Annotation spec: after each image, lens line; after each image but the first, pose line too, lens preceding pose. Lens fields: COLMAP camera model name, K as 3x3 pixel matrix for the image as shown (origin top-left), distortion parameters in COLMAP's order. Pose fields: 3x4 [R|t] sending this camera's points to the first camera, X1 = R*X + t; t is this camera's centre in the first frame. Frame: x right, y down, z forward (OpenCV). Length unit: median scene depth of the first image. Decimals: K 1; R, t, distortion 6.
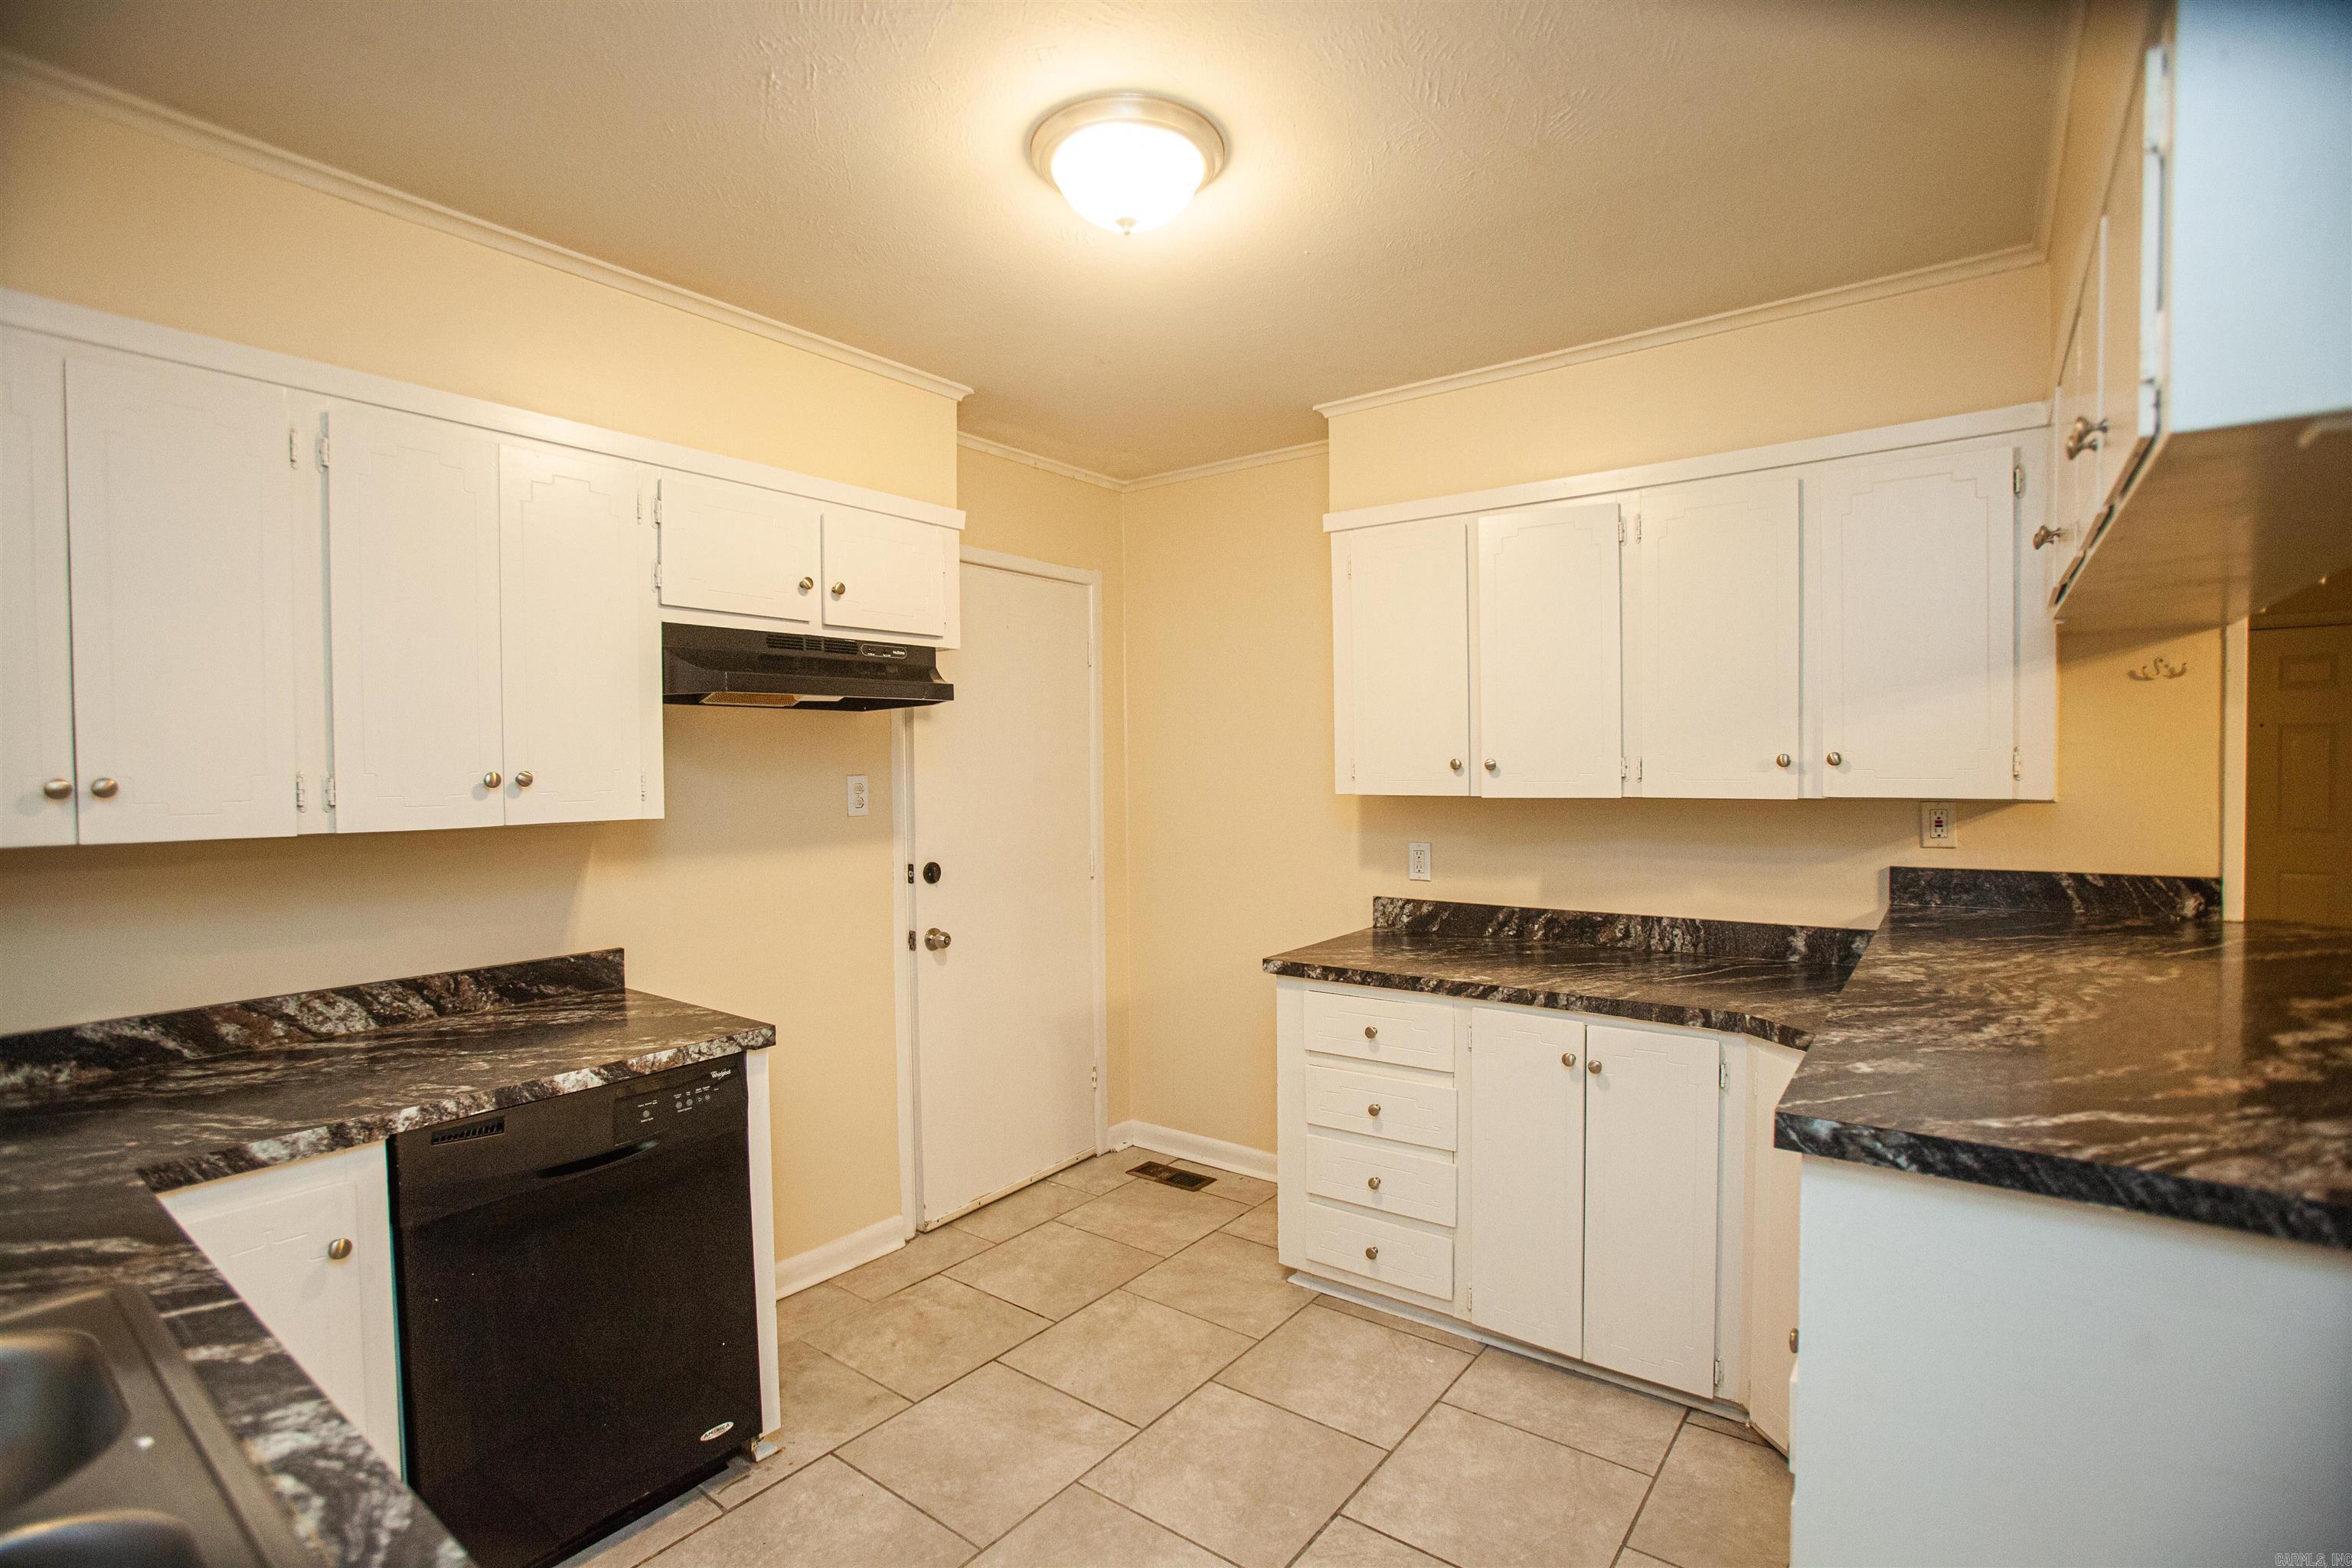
lens RADIAL K [[1087.9, 0, 1168.2], [0, 1087.9, 792.9], [0, 0, 1]] dist [-0.066508, 0.023576]
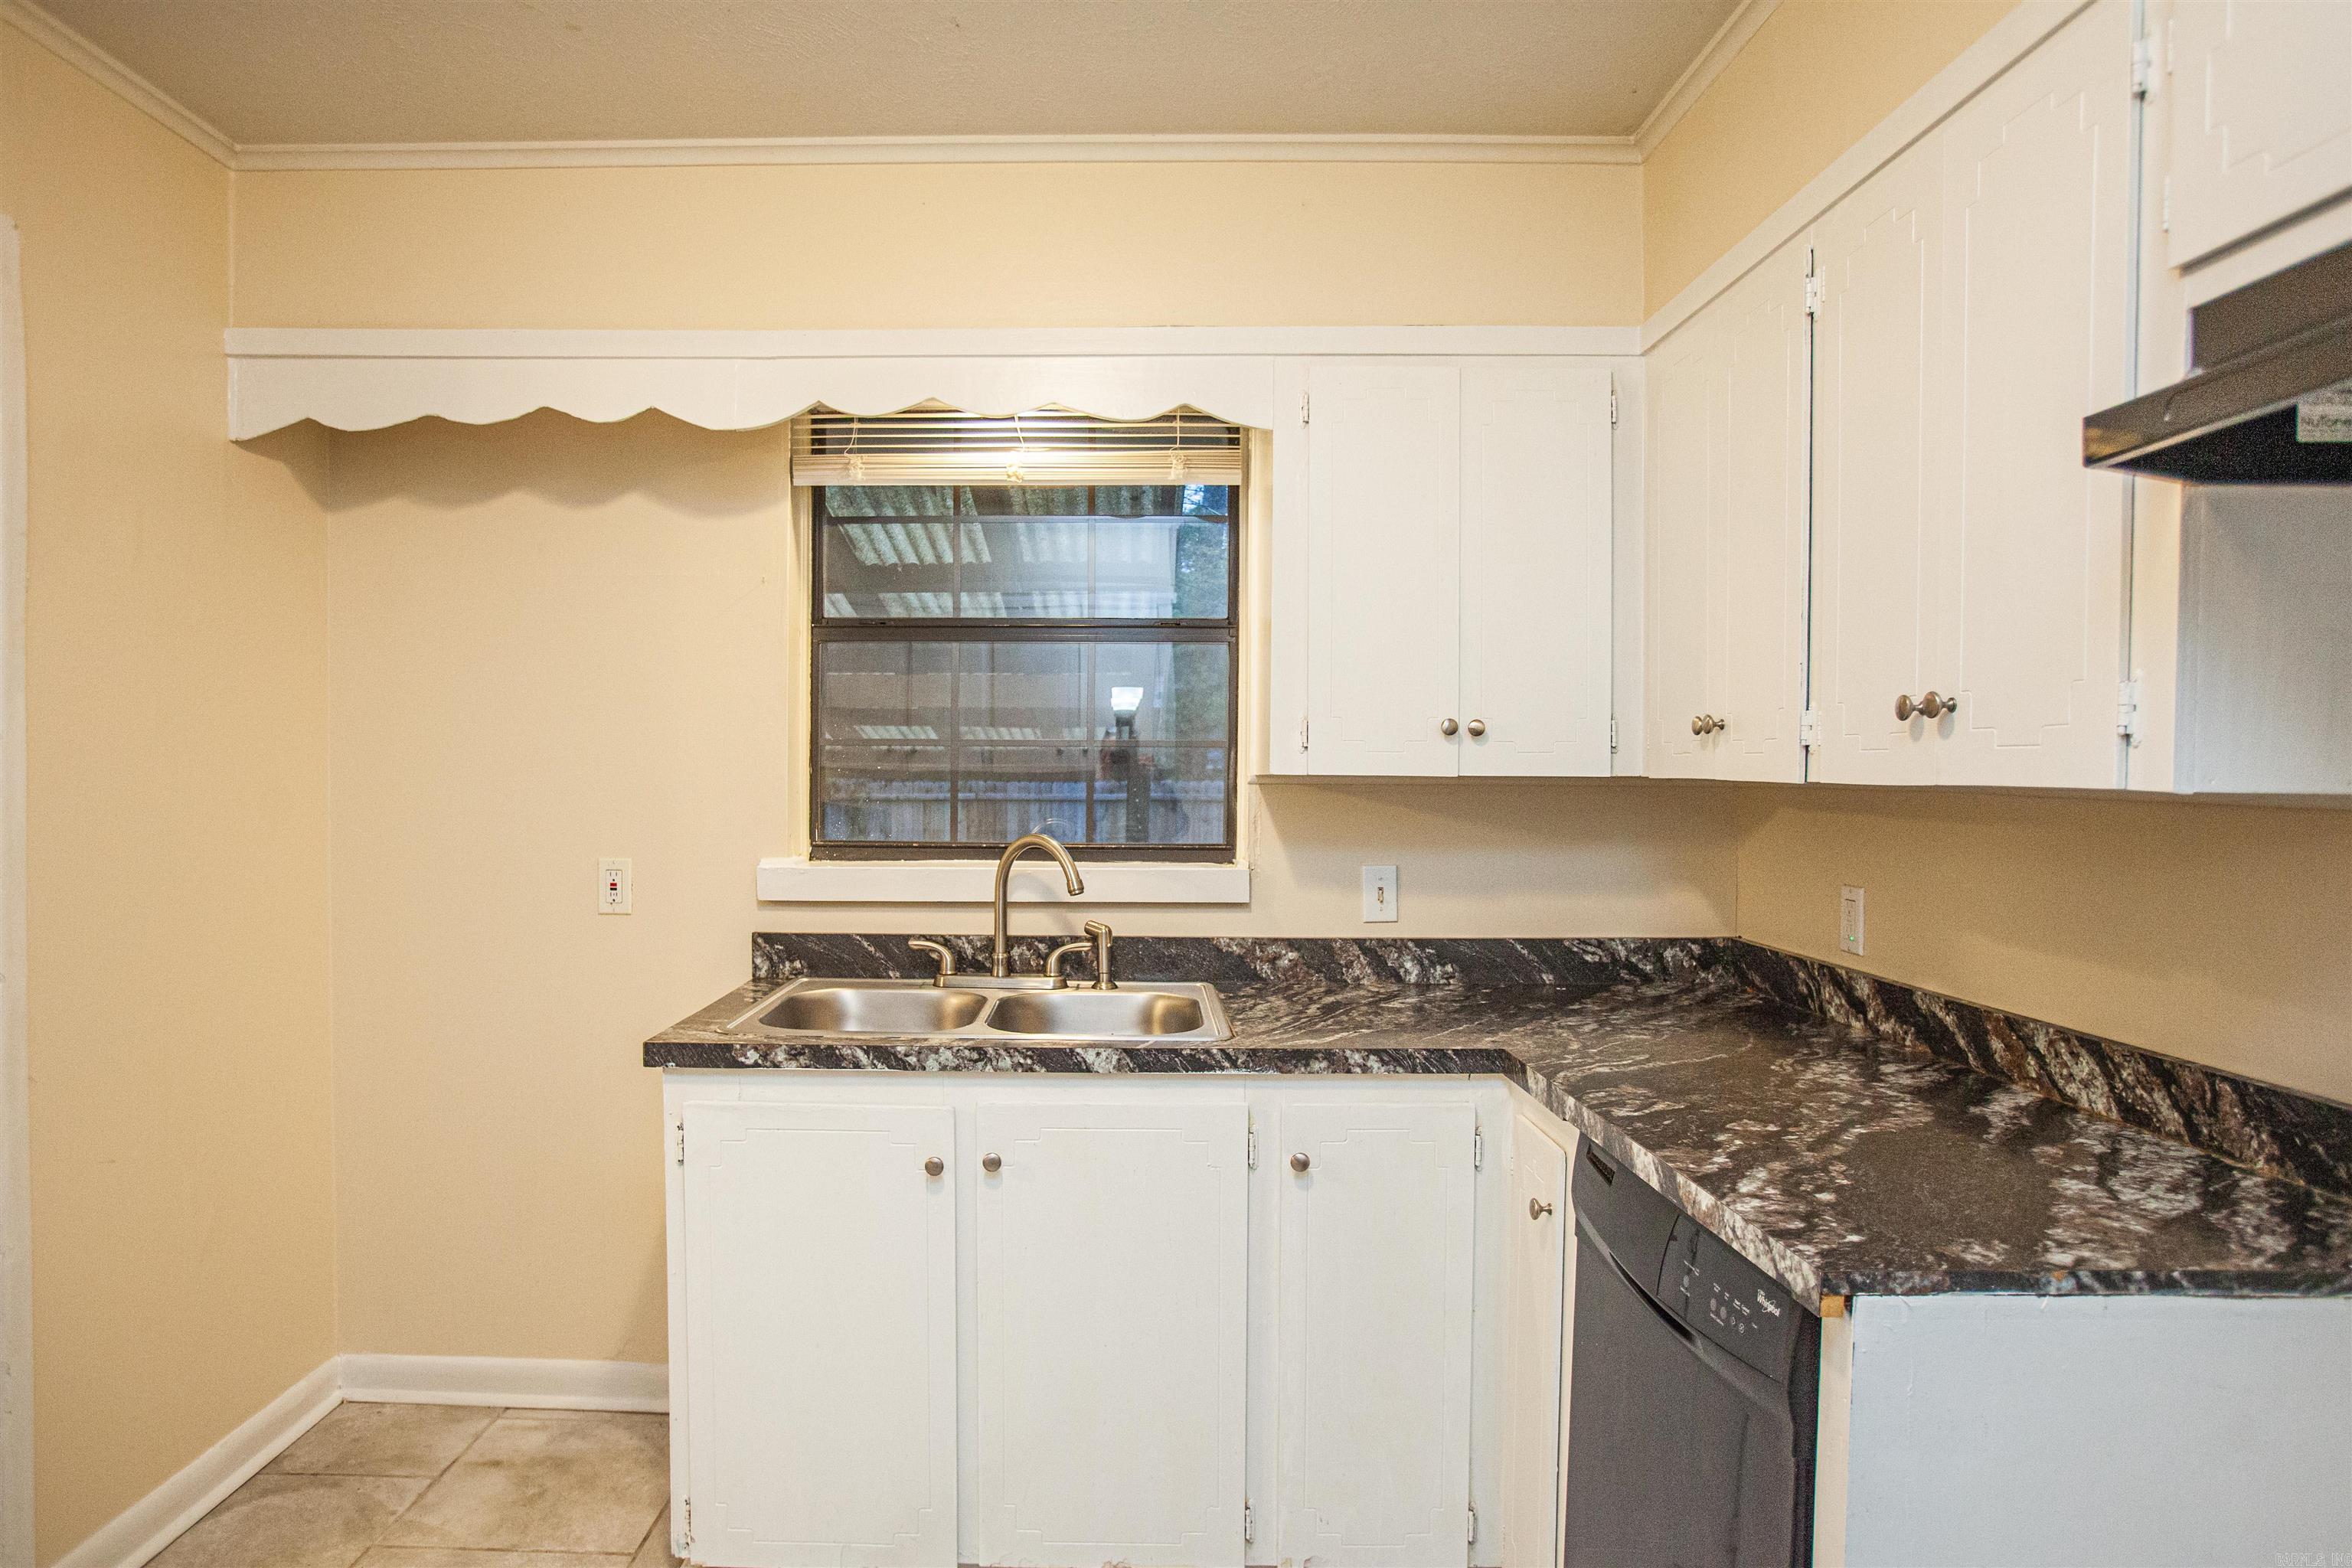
lens RADIAL K [[1361.9, 0, 1095.0], [0, 1361.9, 795.1], [0, 0, 1]] dist [-0.042812, 0.006211]
pose [[-0.808572, 0.019096, -0.588088, 0.162416], [-0.009235, 0.998938, 0.045134, 0.007586], [0.588325, 0.041925, -0.807537, 1.199921]]
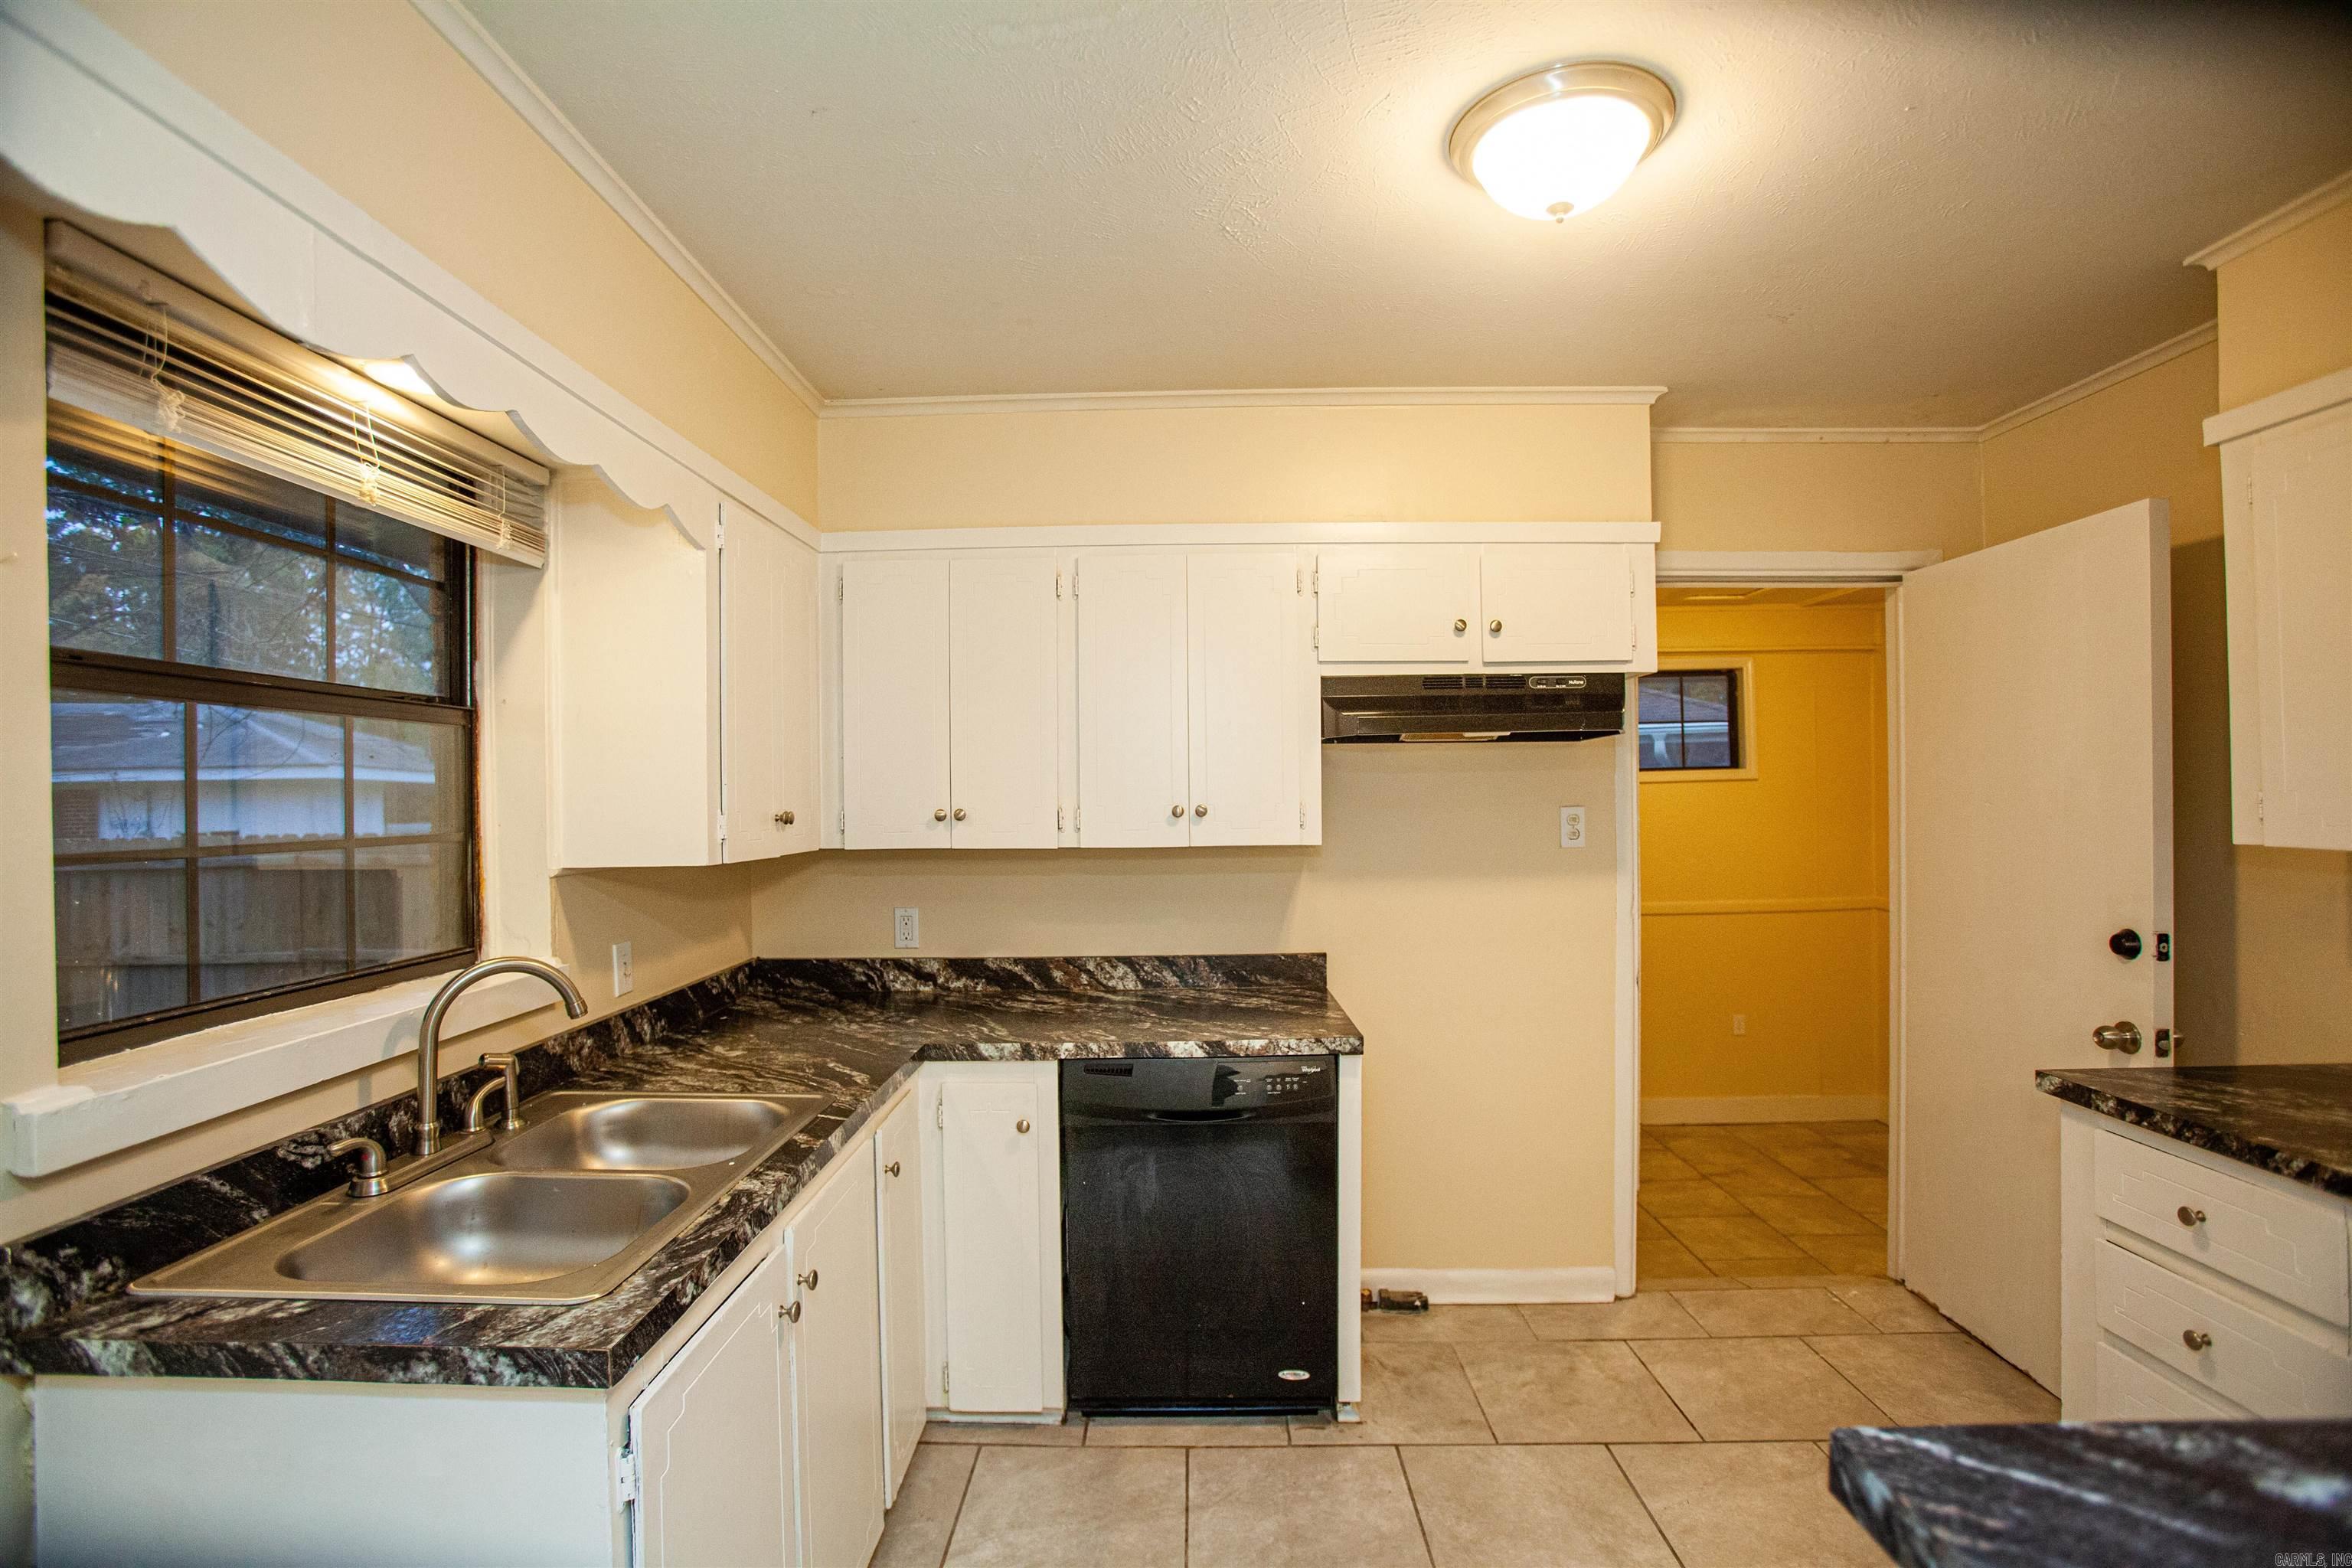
lens RADIAL K [[1087.9, 0, 1167.8], [0, 1087.9, 799.1], [0, 0, 1]] dist [-0.066508, 0.023576]
pose [[0.594997, 0.006403, -0.803702, 0.392180], [-0.014046, 0.999898, -0.002433, -0.021461], [0.803605, 0.012736, 0.595027, 0.166564]]
